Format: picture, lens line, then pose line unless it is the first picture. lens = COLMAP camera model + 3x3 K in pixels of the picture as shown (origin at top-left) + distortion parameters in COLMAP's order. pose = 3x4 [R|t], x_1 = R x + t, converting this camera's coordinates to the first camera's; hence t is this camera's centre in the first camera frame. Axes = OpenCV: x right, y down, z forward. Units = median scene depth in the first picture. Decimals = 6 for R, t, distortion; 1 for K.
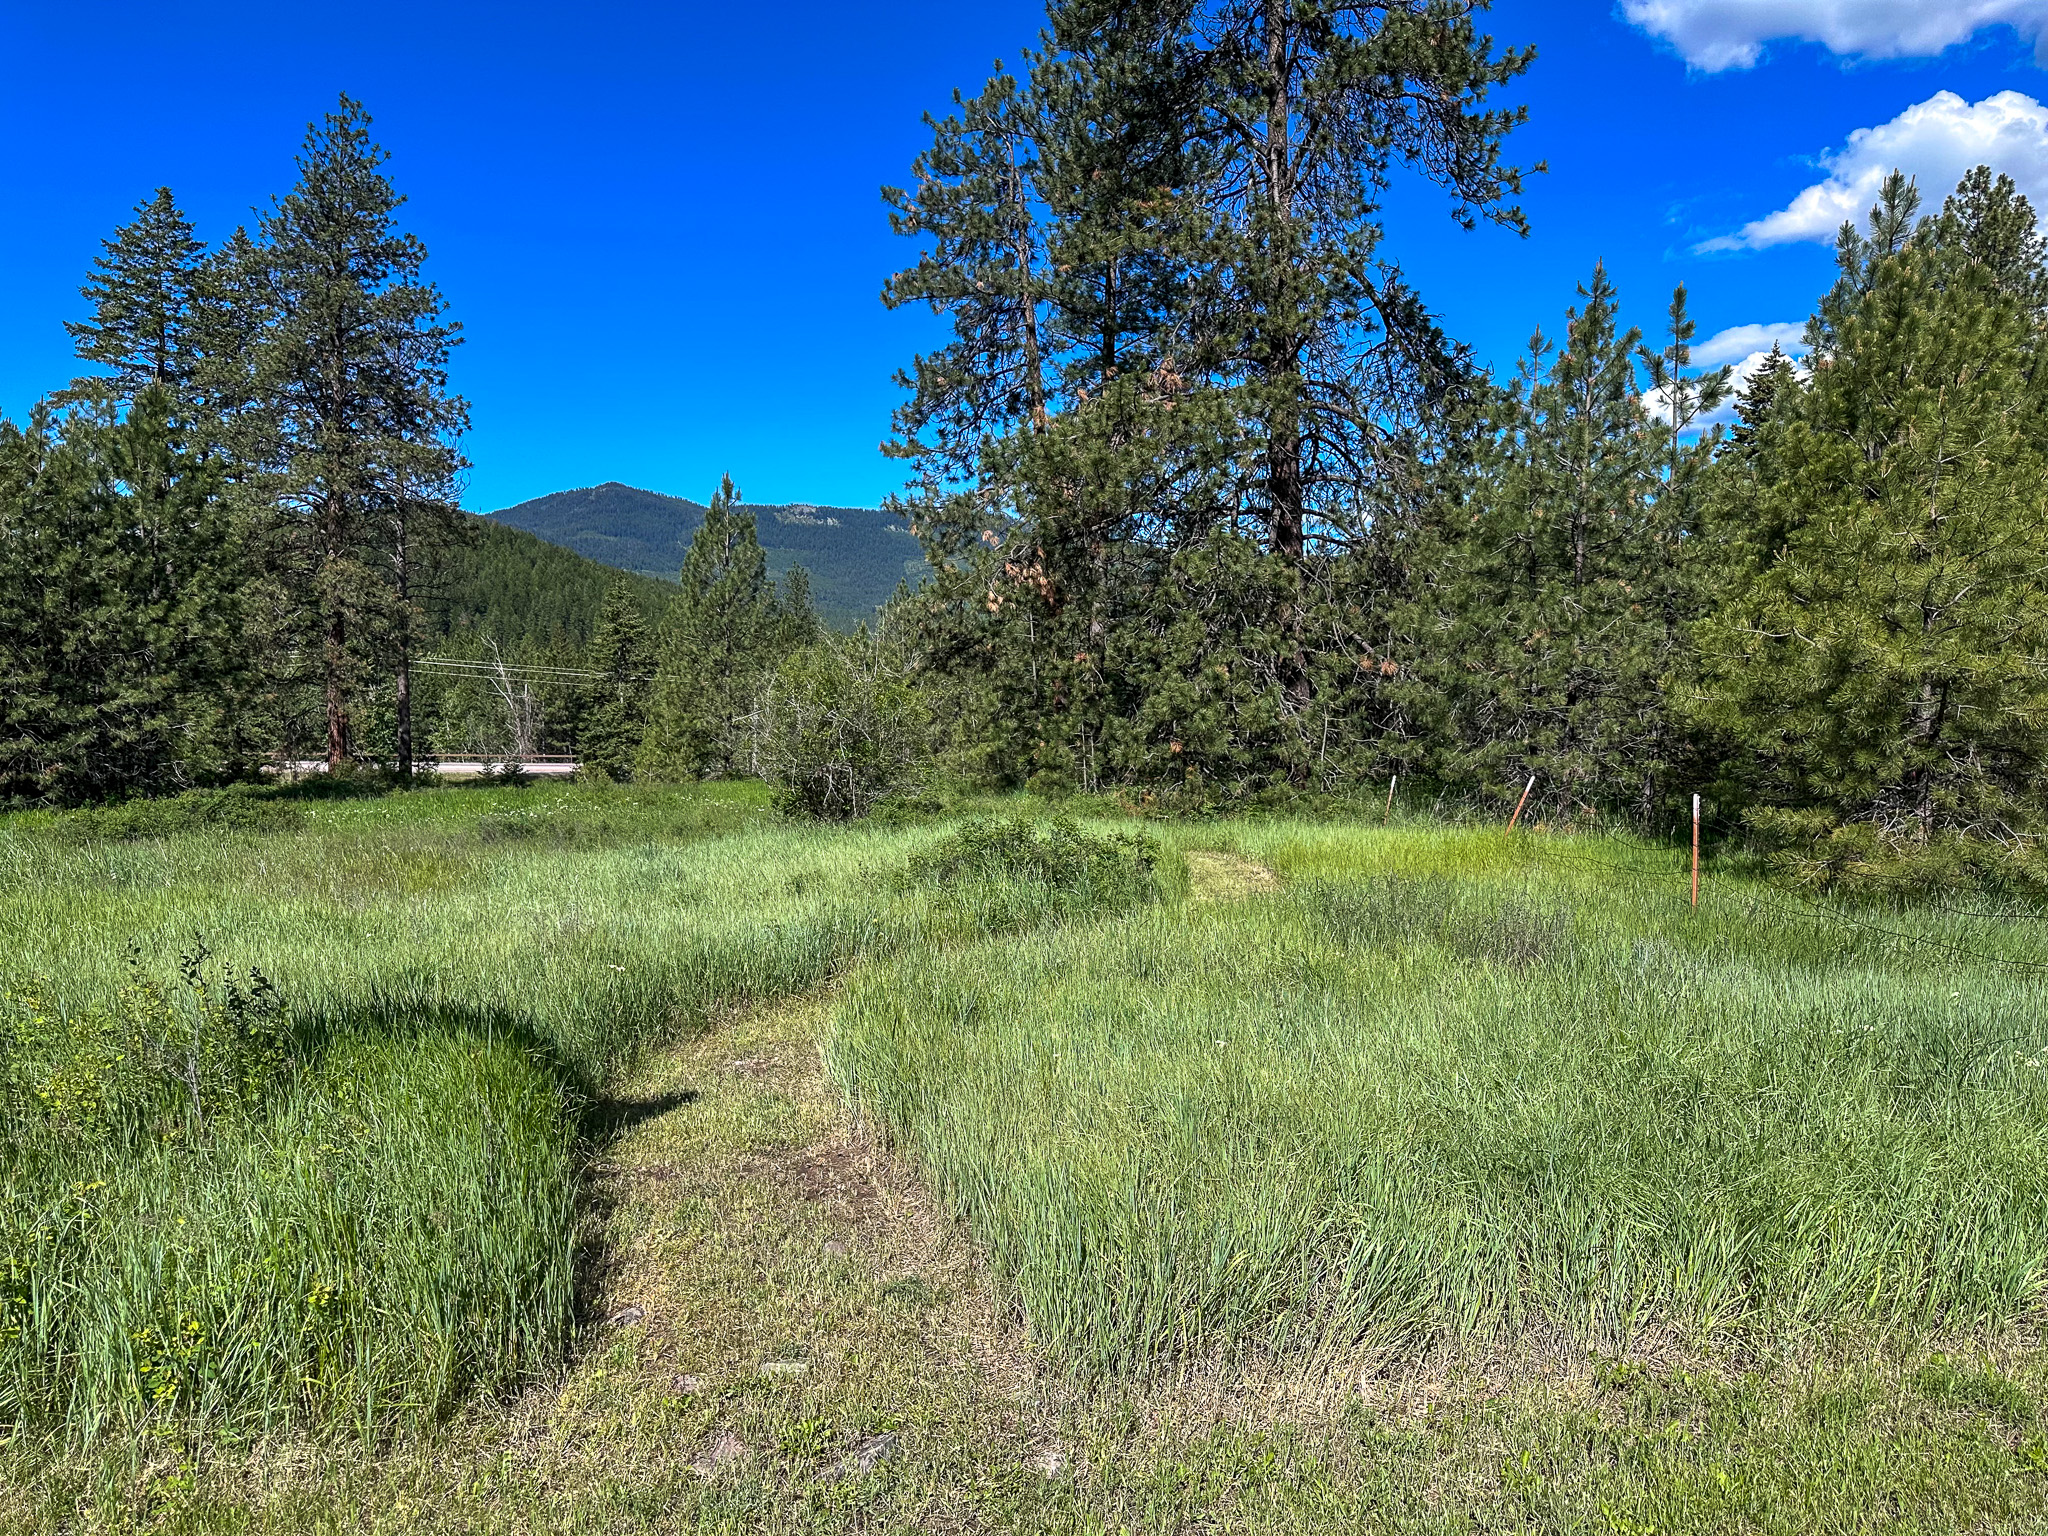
lens RADIAL K [[1427.3, 0, 1020.6], [0, 1427.3, 777.0], [0, 0, 1]] dist [0.009141, -0.003183]
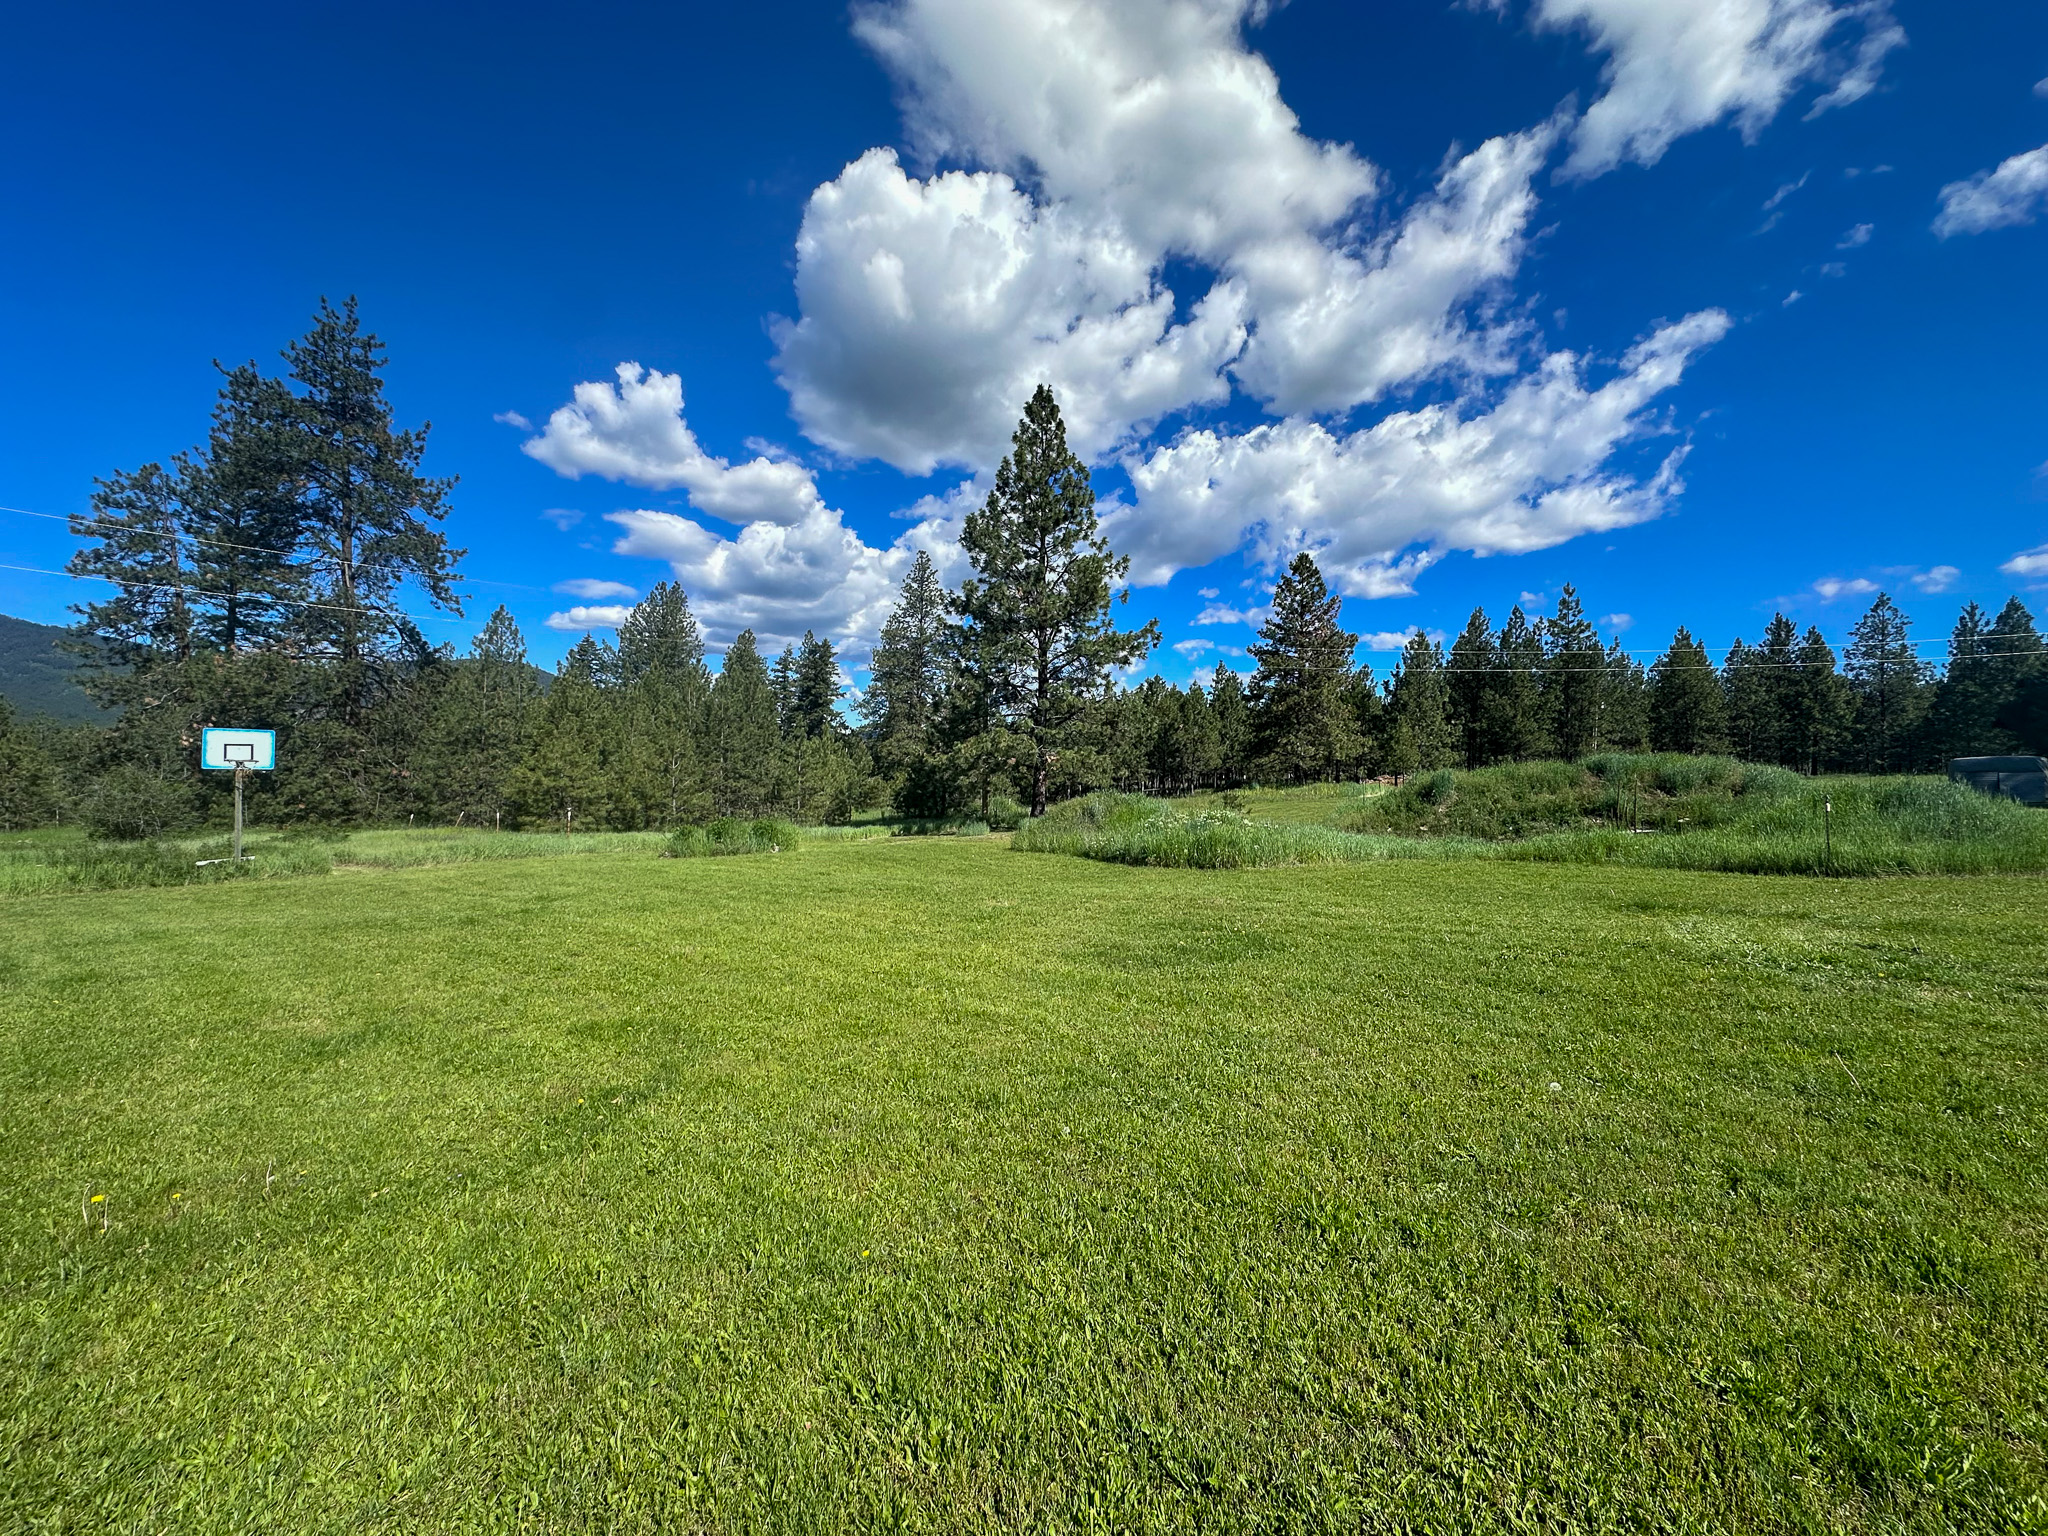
lens RADIAL K [[828.6, 0, 1024.3], [0, 828.6, 772.6], [0, 0, 1]] dist [0.002469, 0.000221]
pose [[0.612704, 0.005529, 0.790293, -0.266249], [0.036841, 0.998689, -0.035549, 0.018145], [-0.789453, 0.050896, 0.611697, -0.880086]]
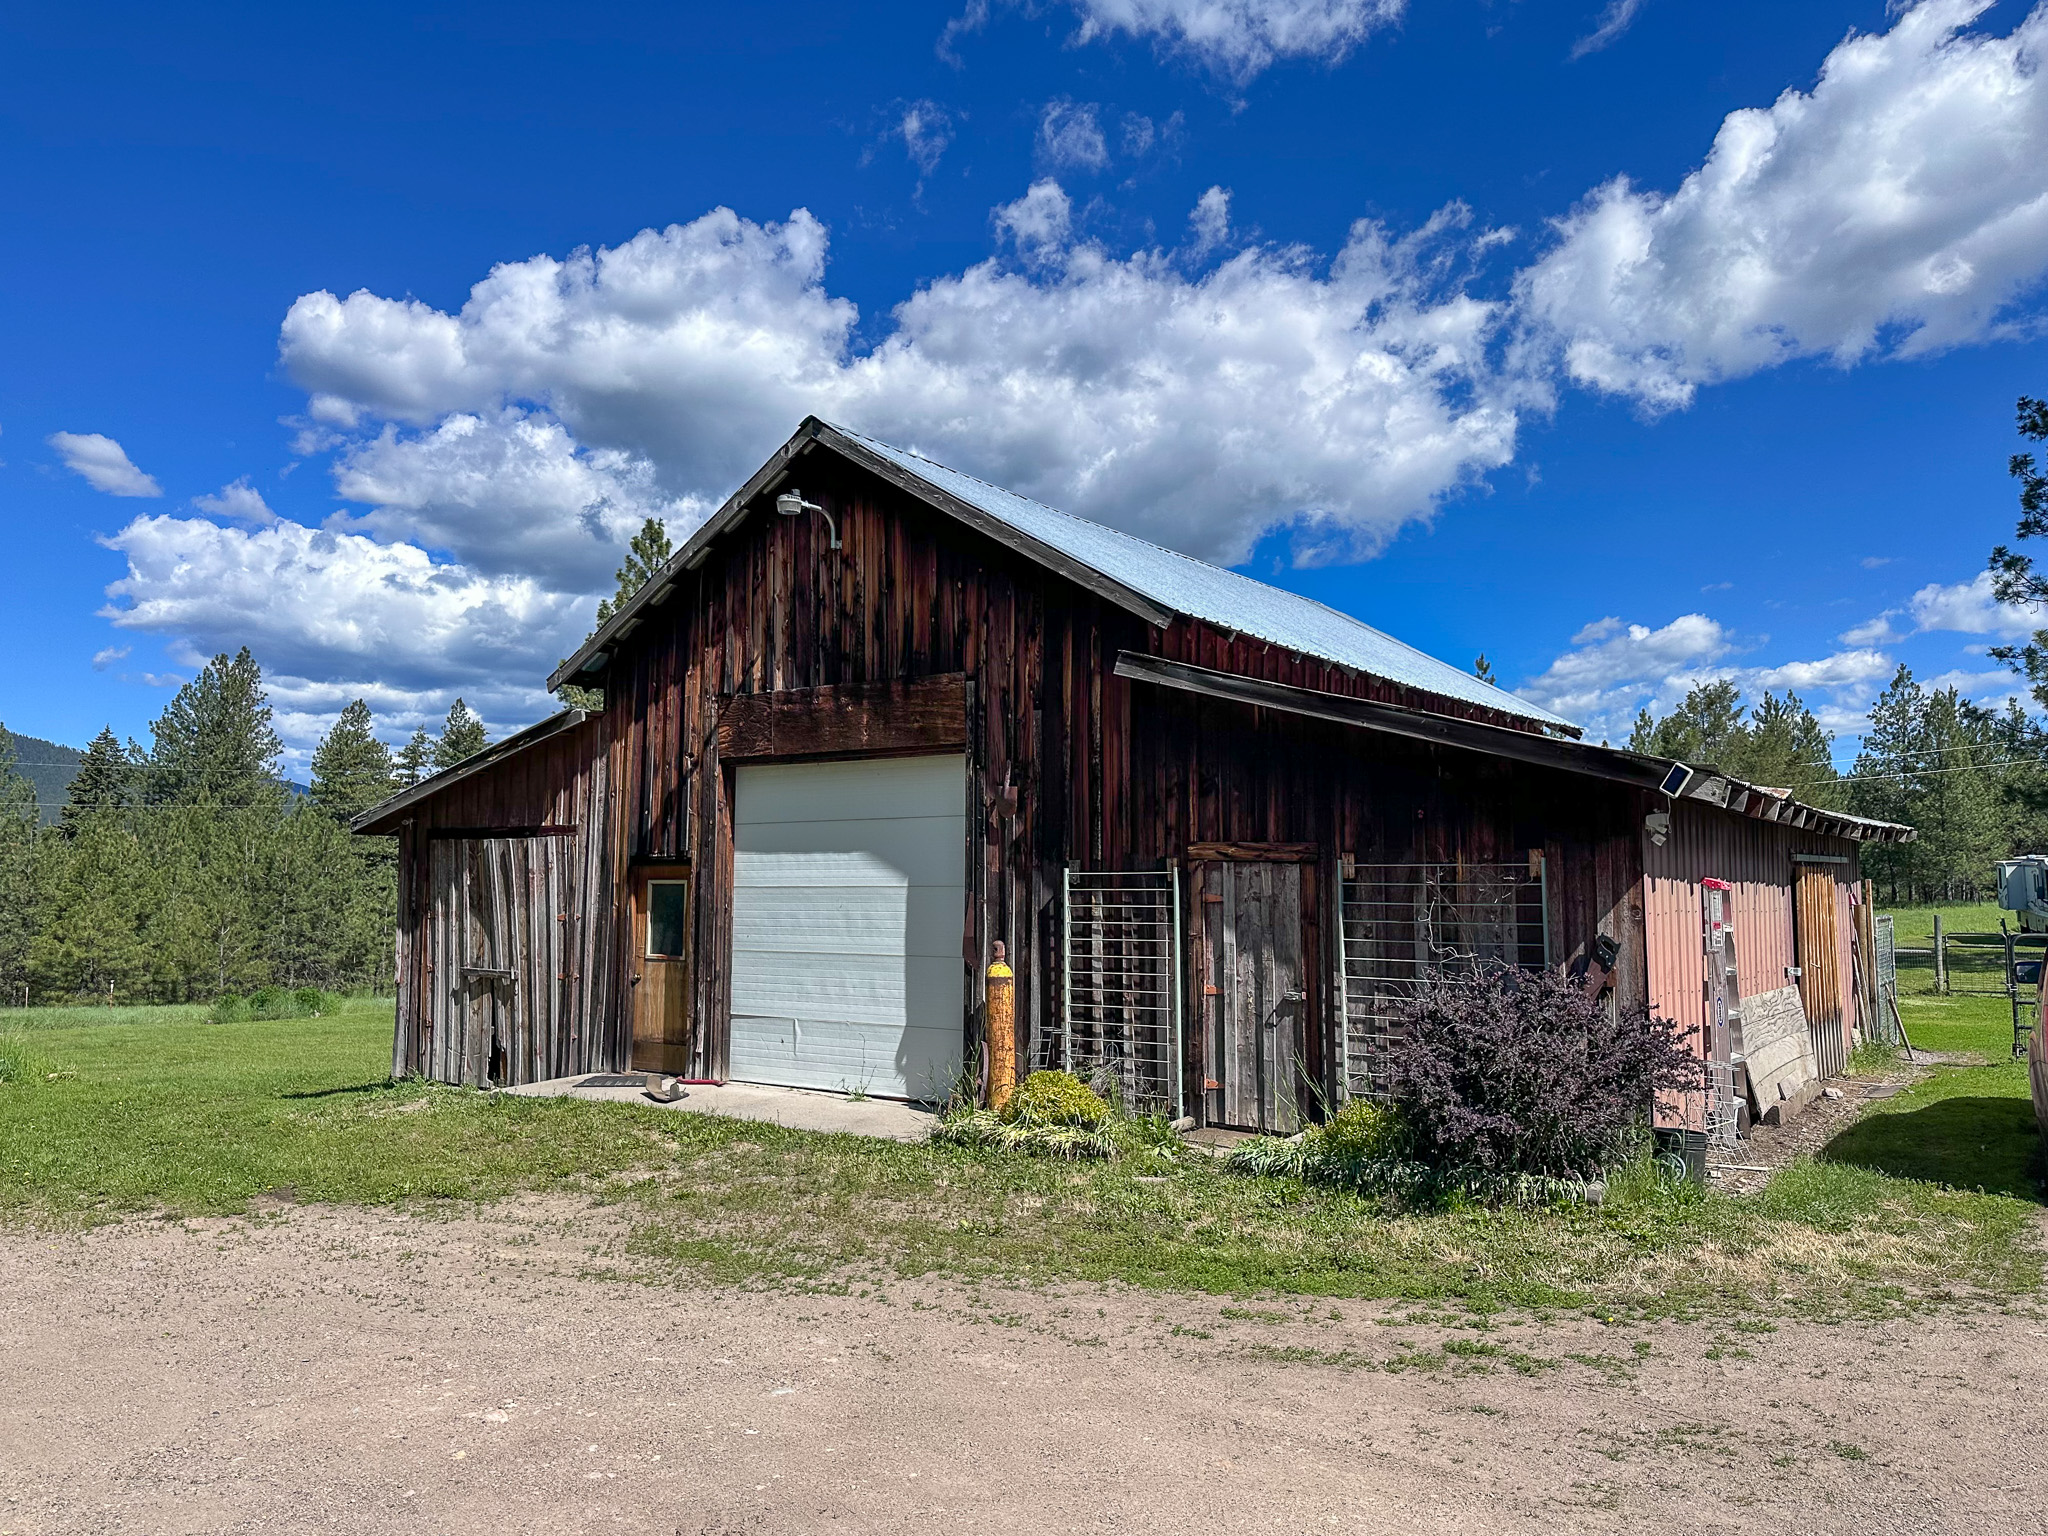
lens RADIAL K [[1427.3, 0, 1024.4], [0, 1427.3, 769.2], [0, 0, 1]] dist [0.009141, -0.003183]
pose [[0.529452, 0.078299, 0.844719, -0.744154], [0.053393, 0.990682, -0.125294, 0.028278], [-0.846658, 0.111440, 0.520338, -1.763895]]
